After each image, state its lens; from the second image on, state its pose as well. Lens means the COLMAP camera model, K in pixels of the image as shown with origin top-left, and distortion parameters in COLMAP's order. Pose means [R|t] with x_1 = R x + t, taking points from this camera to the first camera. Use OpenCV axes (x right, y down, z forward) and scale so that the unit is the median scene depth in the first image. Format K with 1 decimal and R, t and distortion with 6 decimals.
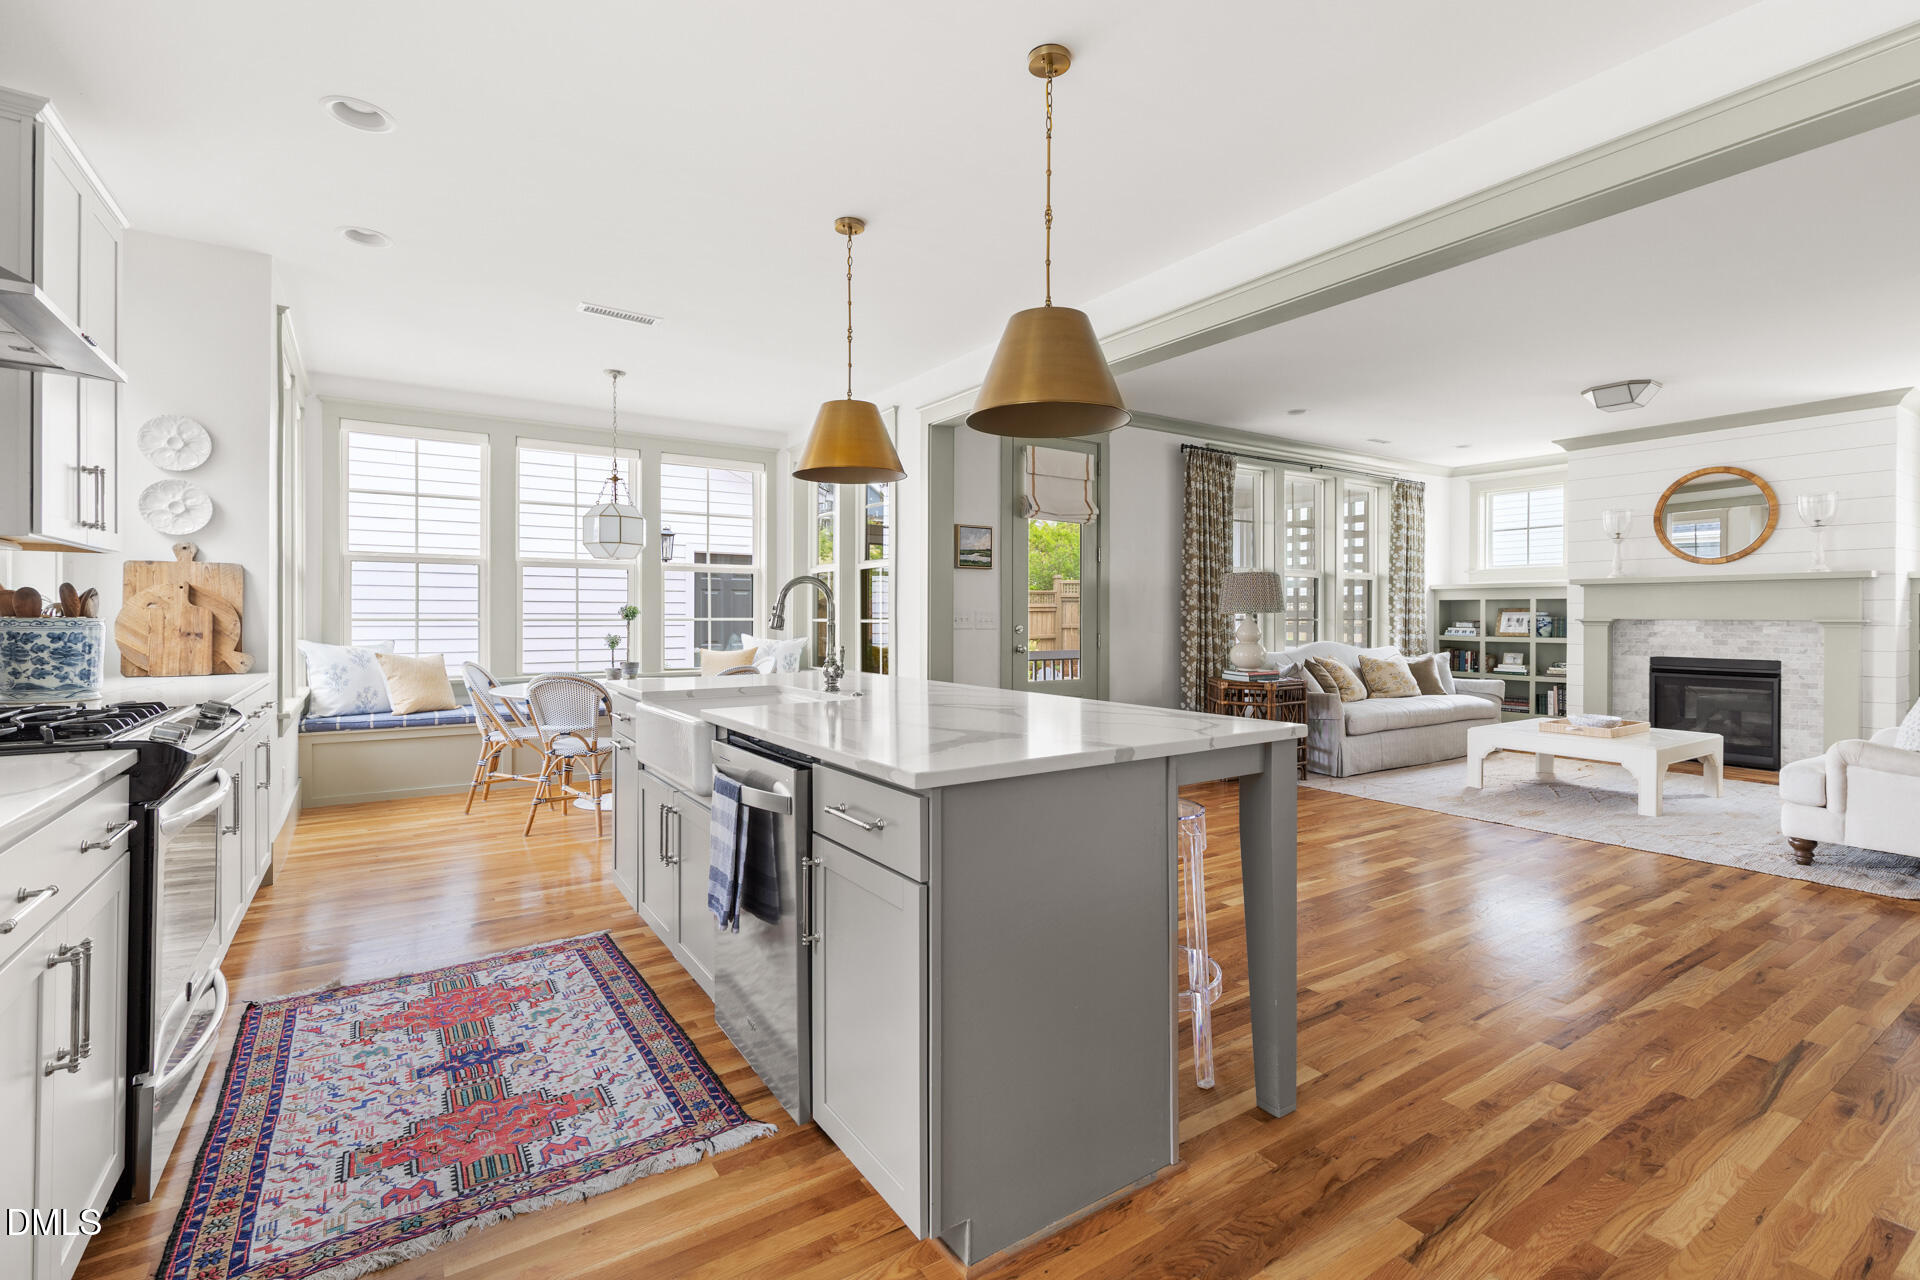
lens RADIAL K [[868.6, 0, 974.1], [0, 868.6, 621.5], [0, 0, 1]] dist [0.013084, -0.001491]
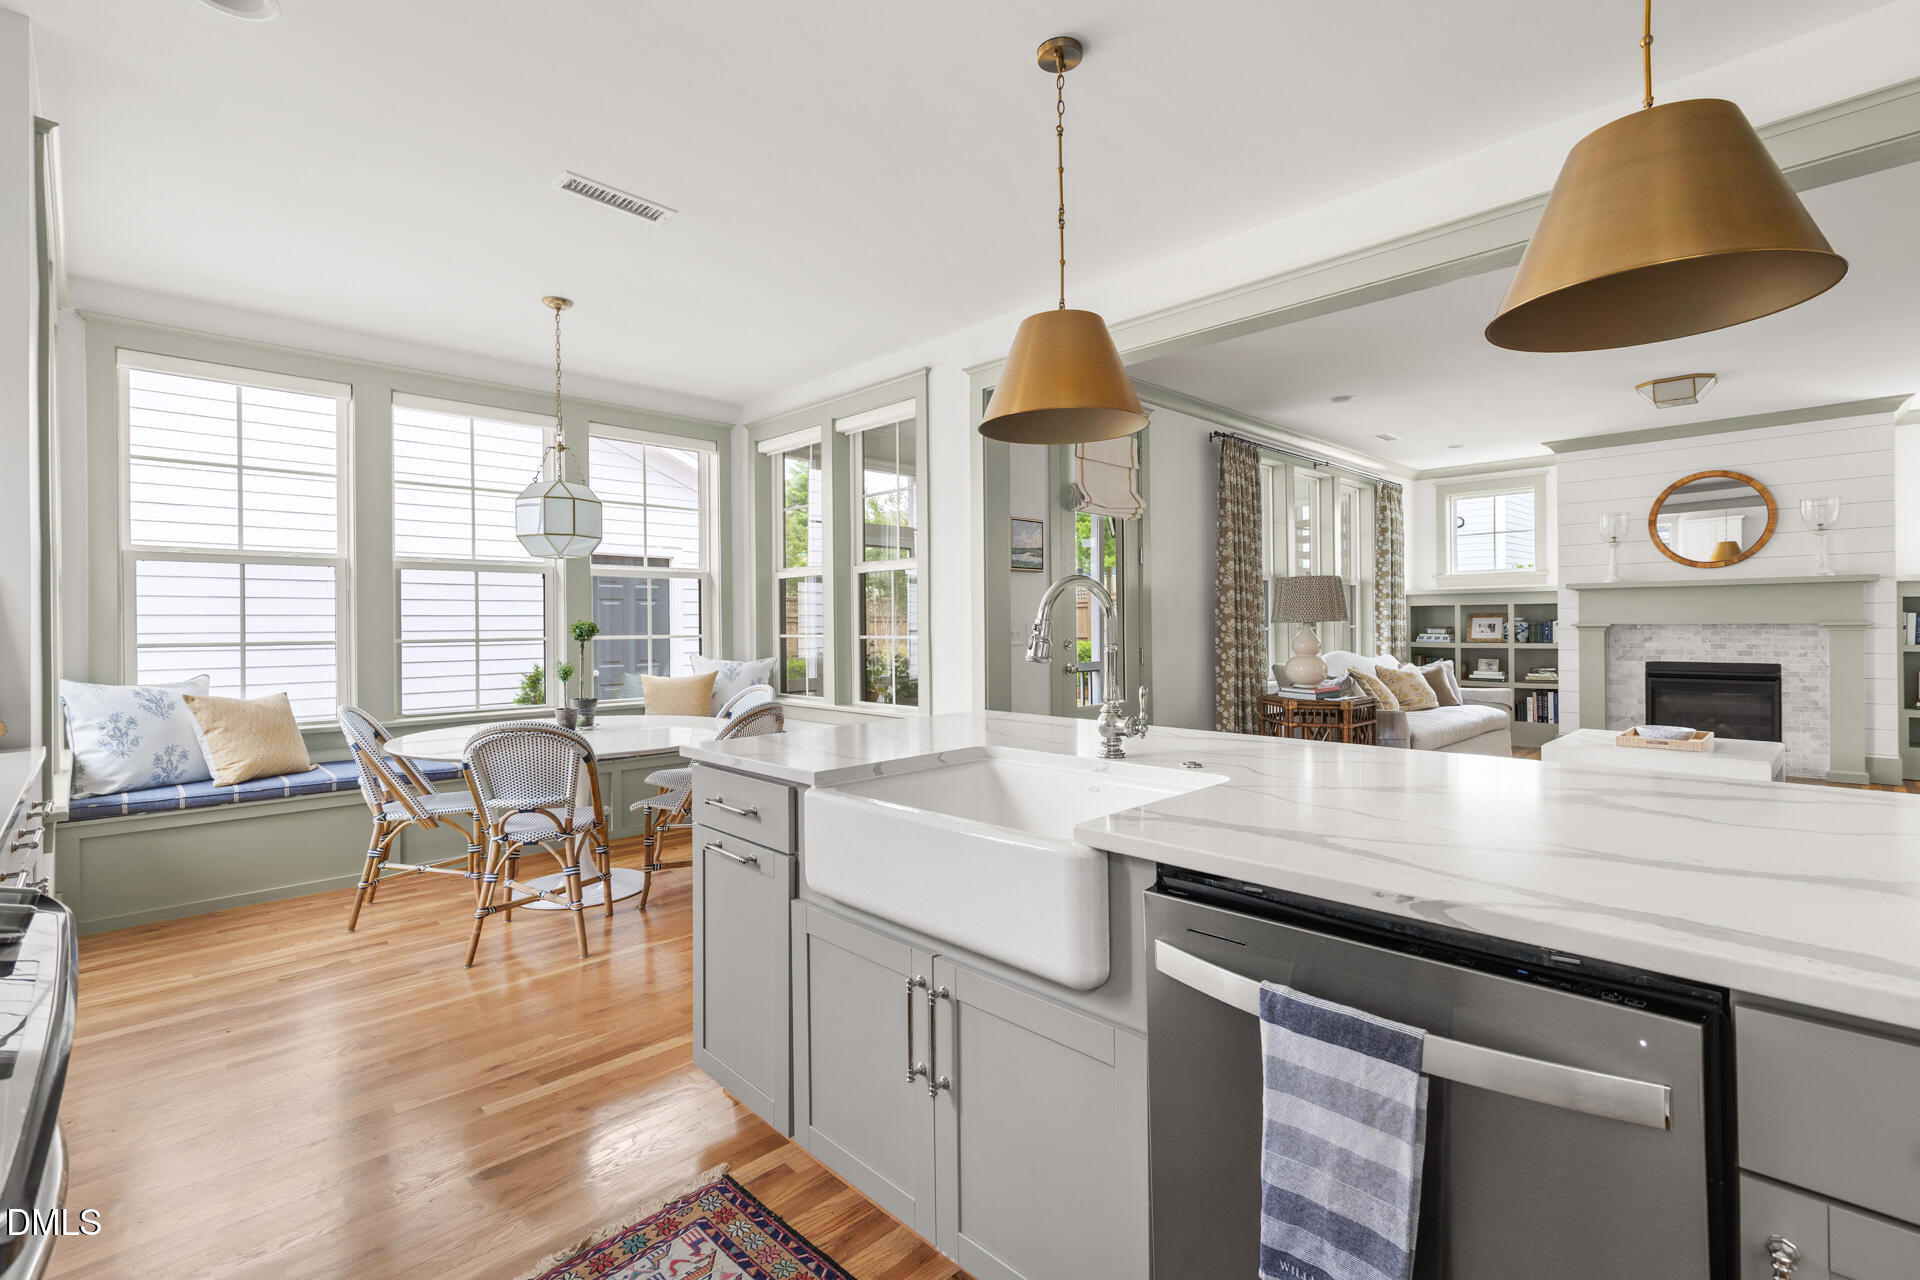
lens RADIAL K [[868.6, 0, 974.6], [0, 868.6, 628.3], [0, 0, 1]] dist [0.013084, -0.001491]
pose [[0.982717, -0.011848, 0.184735, -0.182553], [0.012262, 0.999924, -0.001098, -0.006643], [-0.184708, 0.003345, 0.982788, 0.191836]]
